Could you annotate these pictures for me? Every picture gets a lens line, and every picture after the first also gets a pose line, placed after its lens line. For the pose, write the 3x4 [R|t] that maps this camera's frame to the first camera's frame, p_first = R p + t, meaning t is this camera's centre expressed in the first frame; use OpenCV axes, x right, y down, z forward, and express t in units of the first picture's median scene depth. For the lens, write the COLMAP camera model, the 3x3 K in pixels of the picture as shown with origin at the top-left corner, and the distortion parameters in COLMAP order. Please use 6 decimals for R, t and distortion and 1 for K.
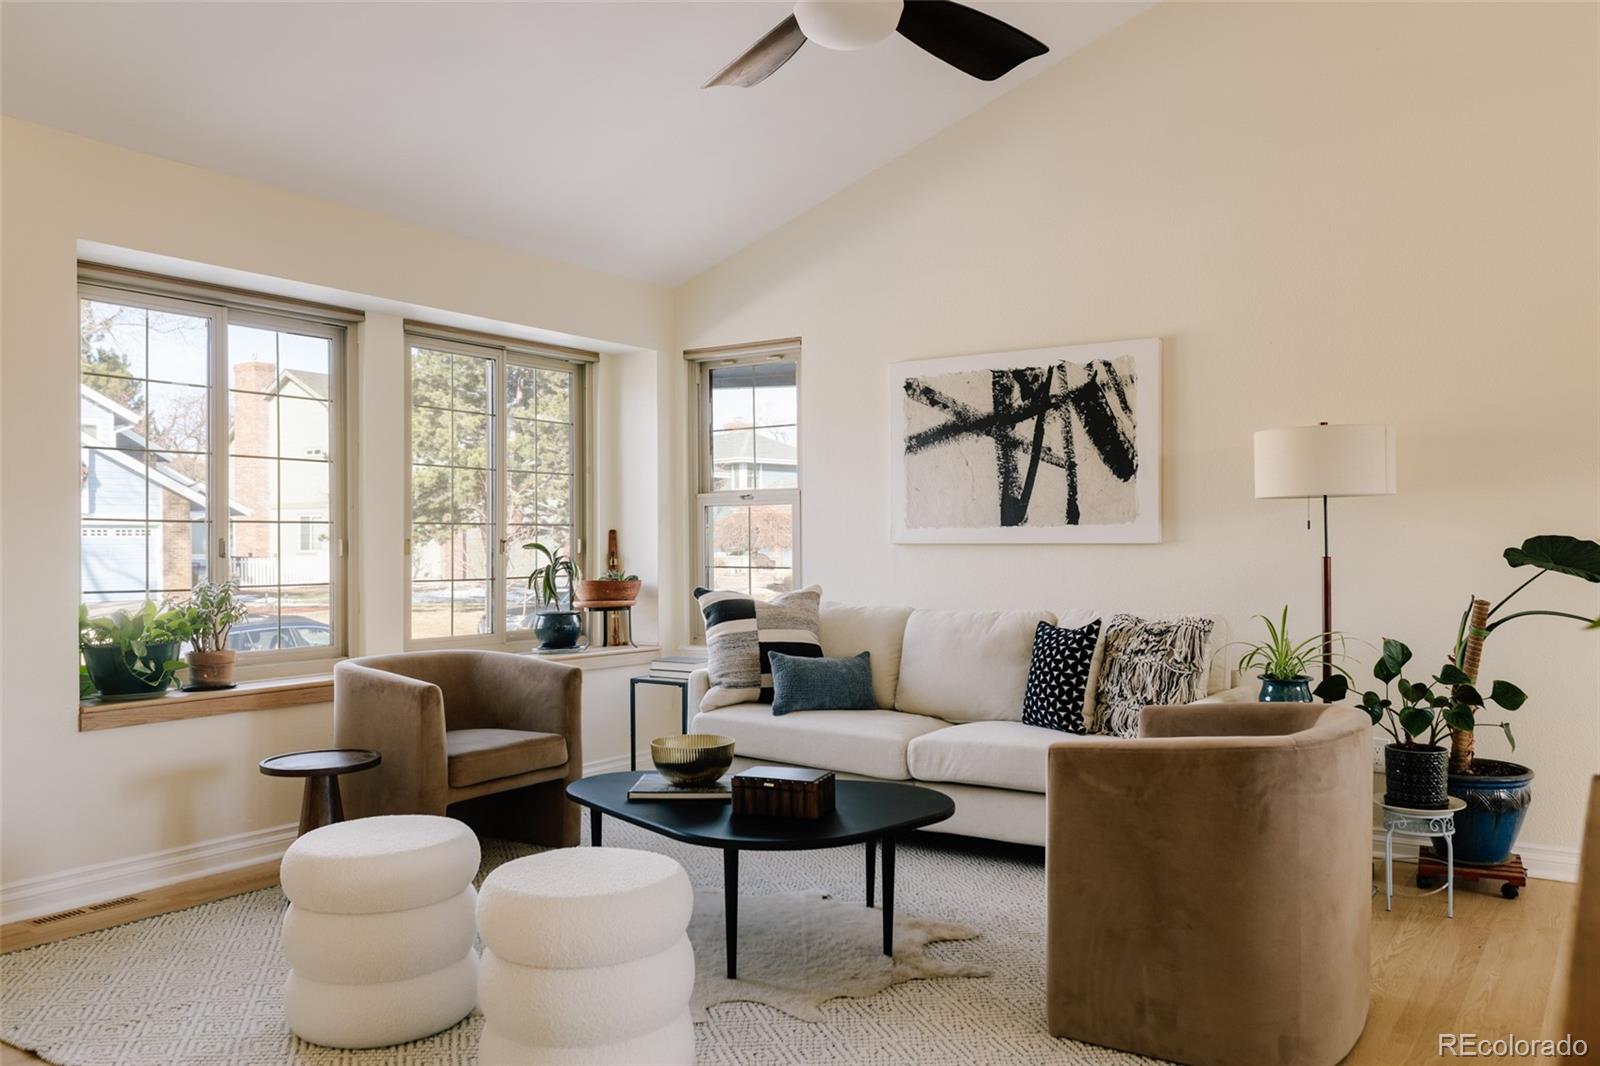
lens RADIAL K [[1256.4, 0, 778.6], [0, 1256.4, 545.6], [0, 0, 1]] dist [0.023158, -0.006341]
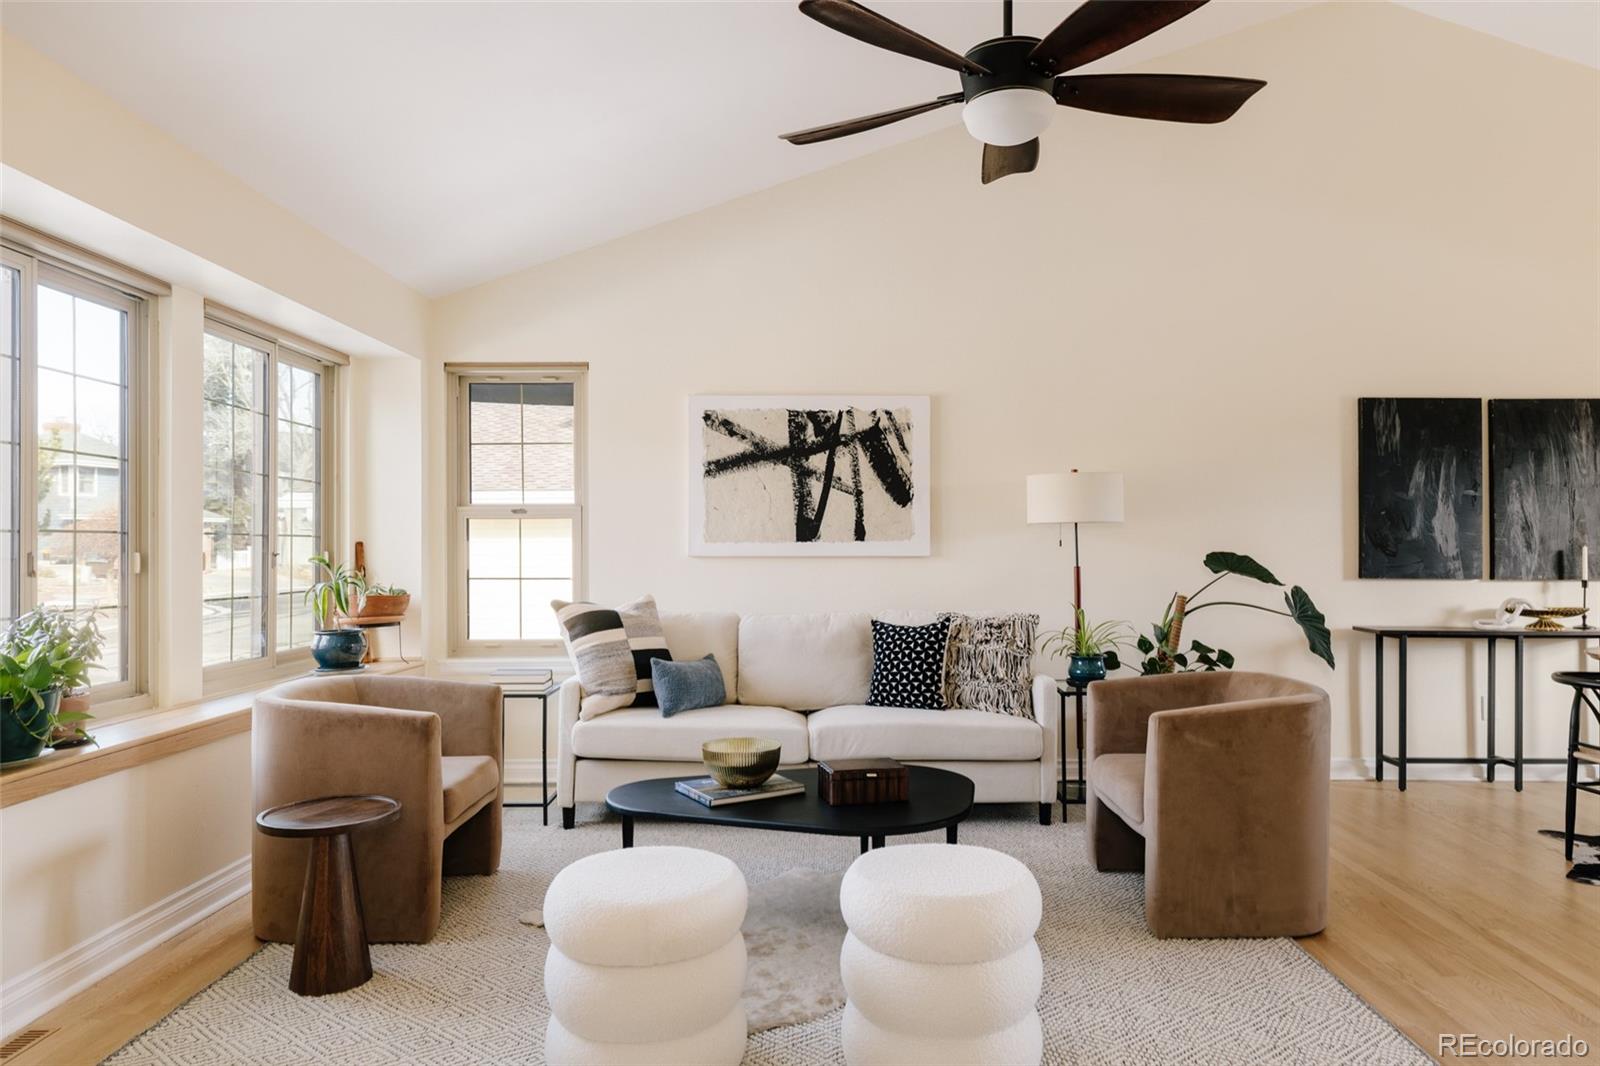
lens RADIAL K [[1076.7, 0, 810.8], [0, 1076.7, 535.4], [0, 0, 1]] dist [0.004624, -0.009811]
pose [[0.818924, 0.009158, 0.573830, -0.412143], [-0.000258, 0.999878, -0.015589, -0.005739], [-0.573903, 0.012618, 0.818826, 0.167751]]
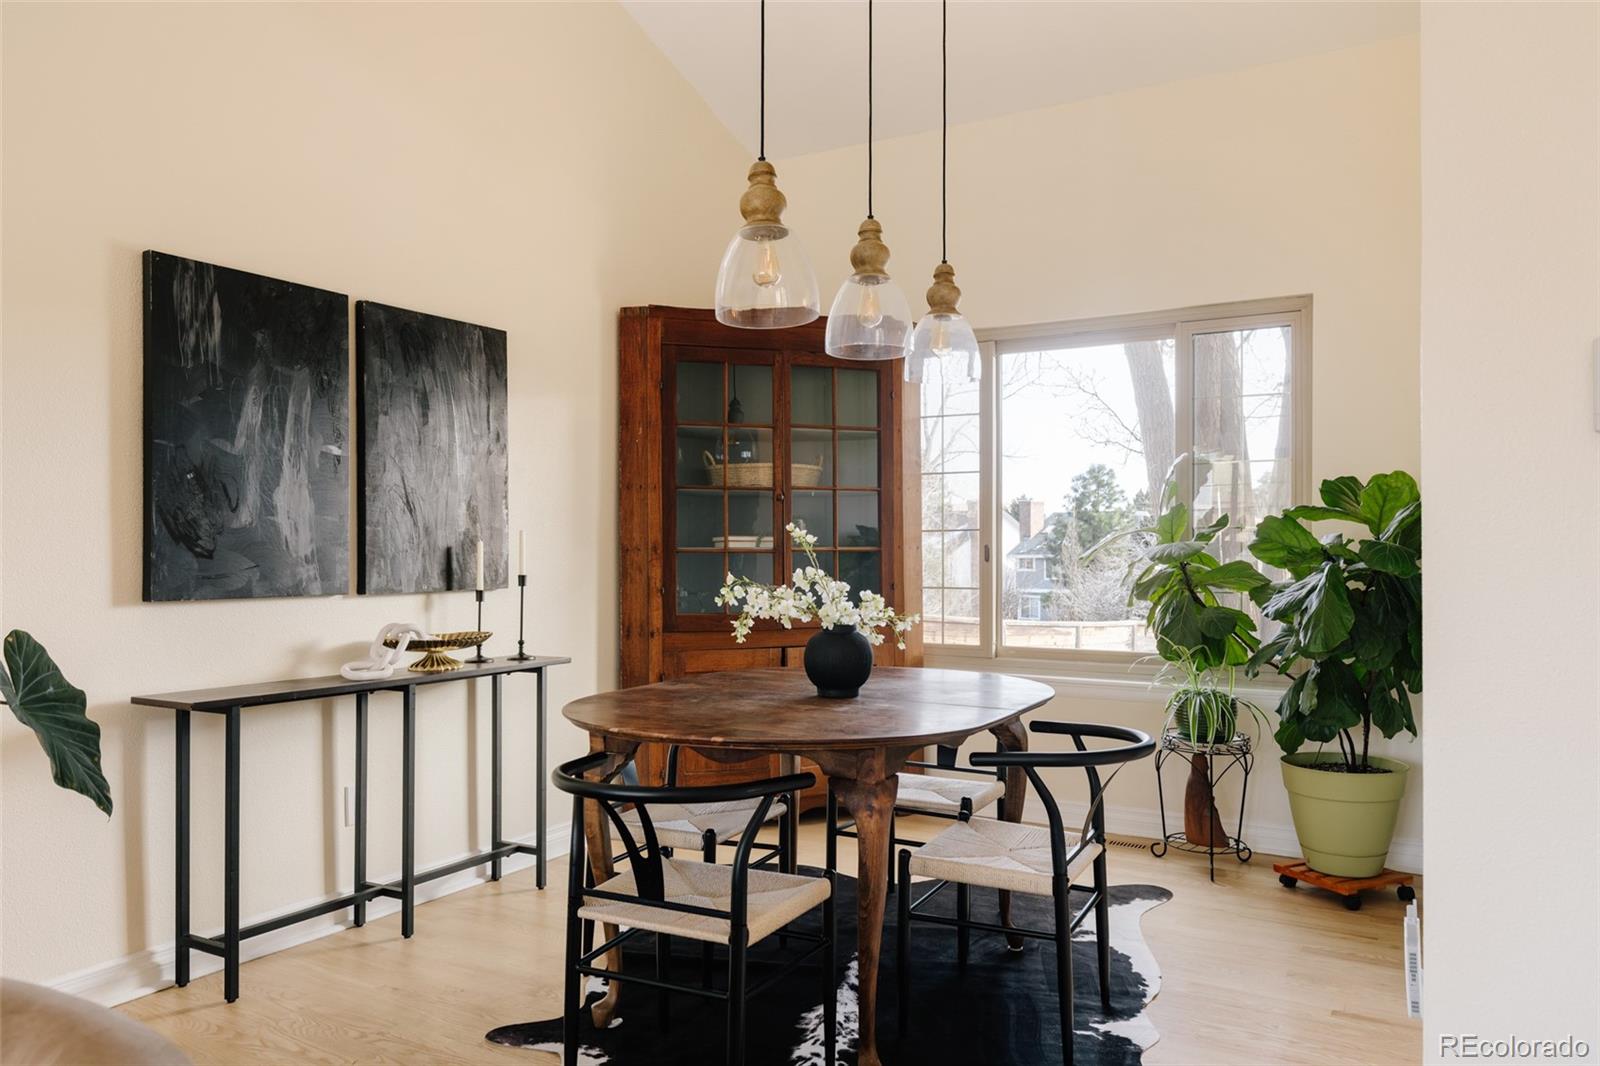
lens RADIAL K [[1143.5, 0, 804.8], [0, 1143.5, 545.3], [0, 0, 1]] dist [0.014221, -0.015997]
pose [[-0.090980, 0.002652, 0.995849, 0.029129], [0.006128, 0.999979, -0.002103, -0.005493], [-0.995834, 0.005911, -0.090994, 0.445591]]
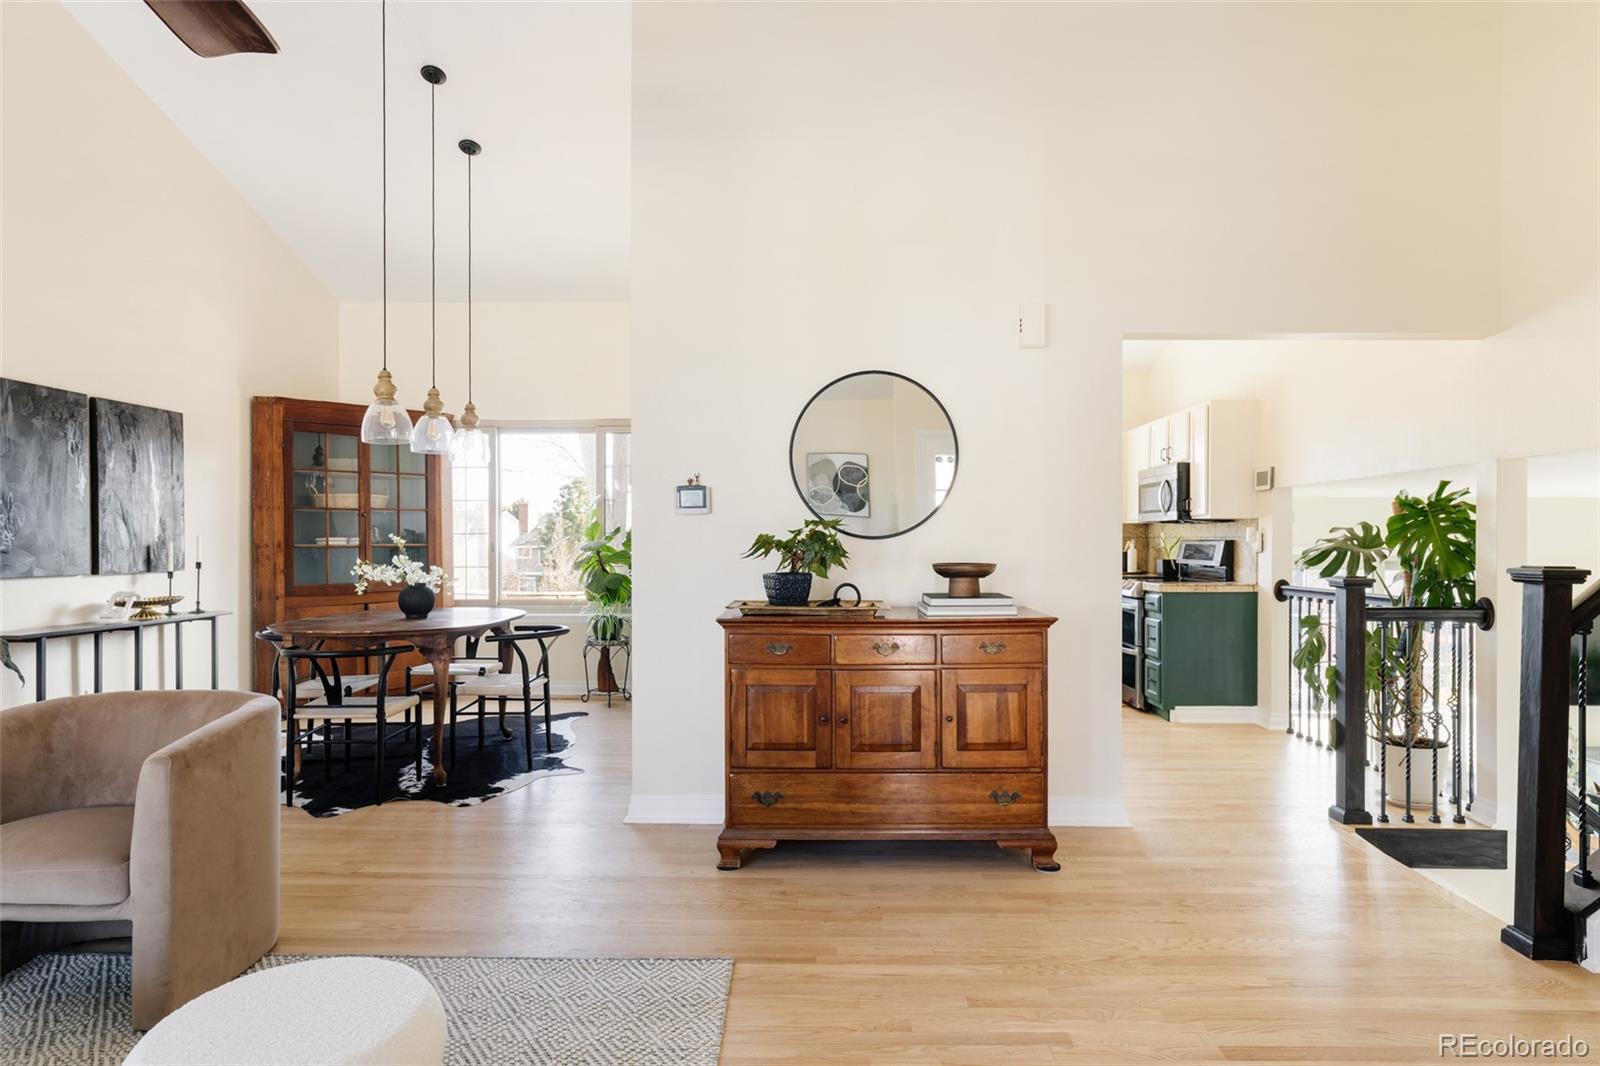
lens RADIAL K [[902.4, 0, 823.0], [0, 902.4, 541.4], [0, 0, 1]] dist [-0.000366, 0.003360]
pose [[-0.565106, -0.000819, 0.825018, -0.411969], [0.007155, 0.999957, 0.005893, -0.012381], [-0.824987, 0.009233, -0.565076, 0.558540]]
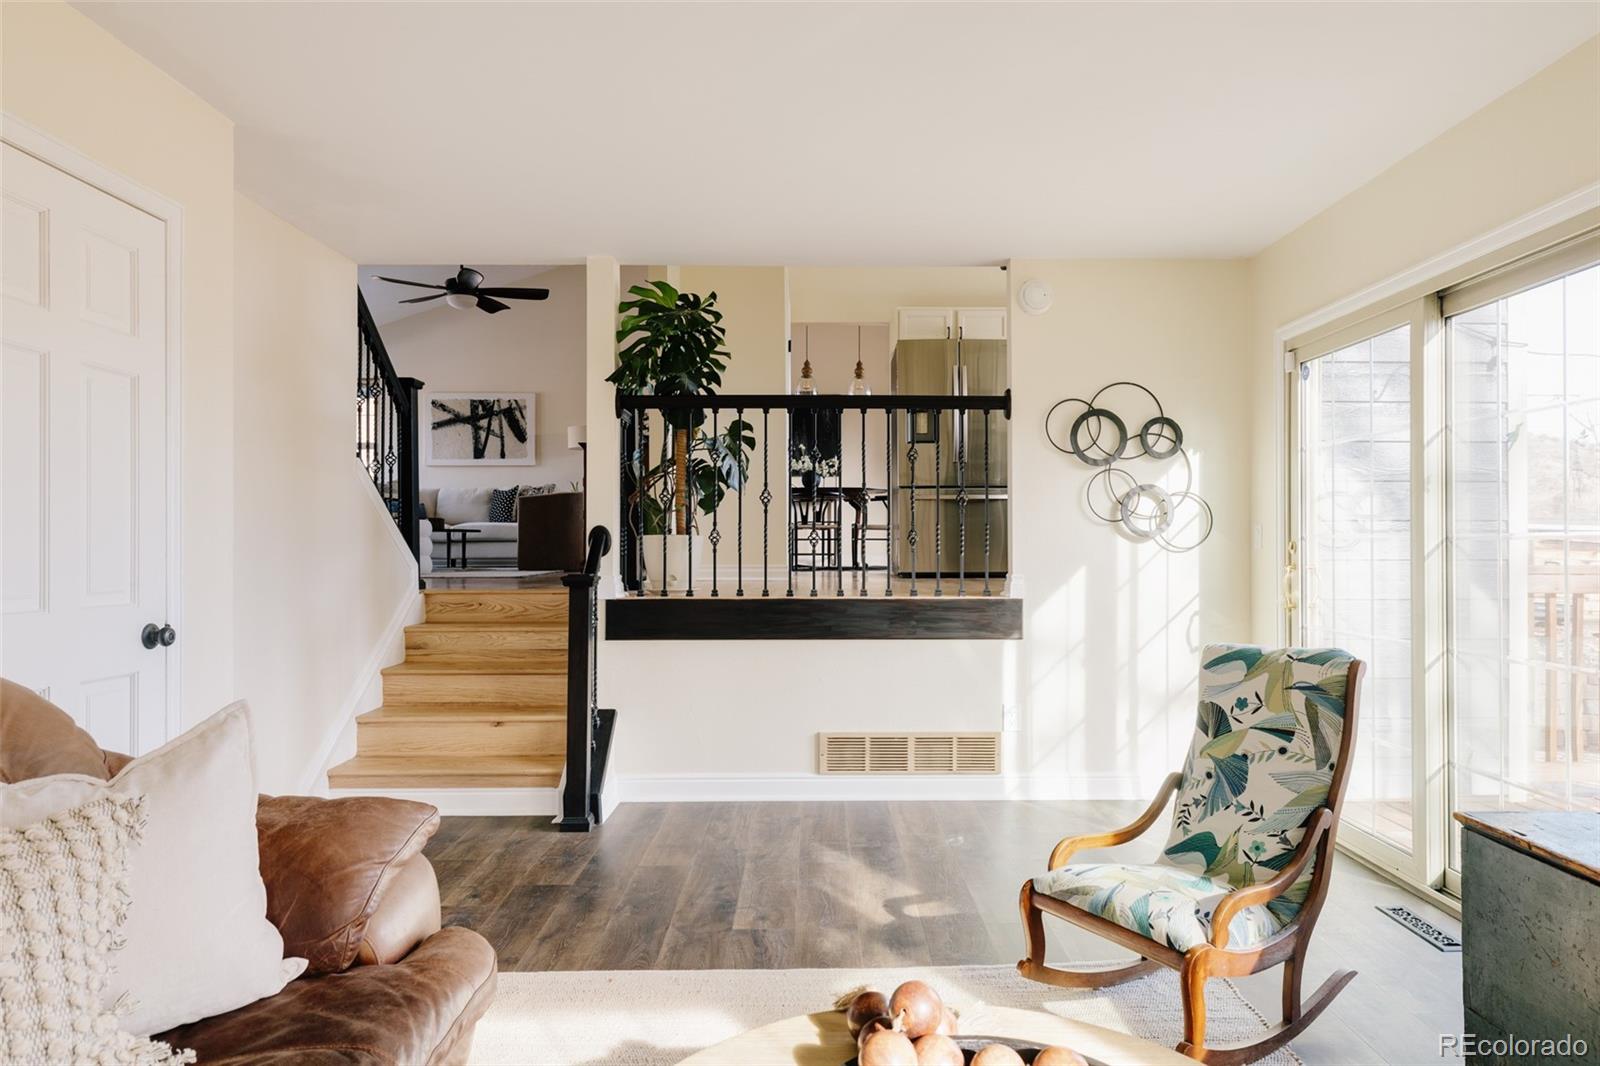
lens RADIAL K [[977.1, 0, 801.5], [0, 977.1, 533.8], [0, 0, 1]] dist [0.026335, 0.001147]
pose [[0.816558, 0.009469, 0.577186, -0.462402], [0.003222, 0.999775, -0.020960, 0.193450], [-0.577255, 0.018974, 0.816344, -1.104561]]
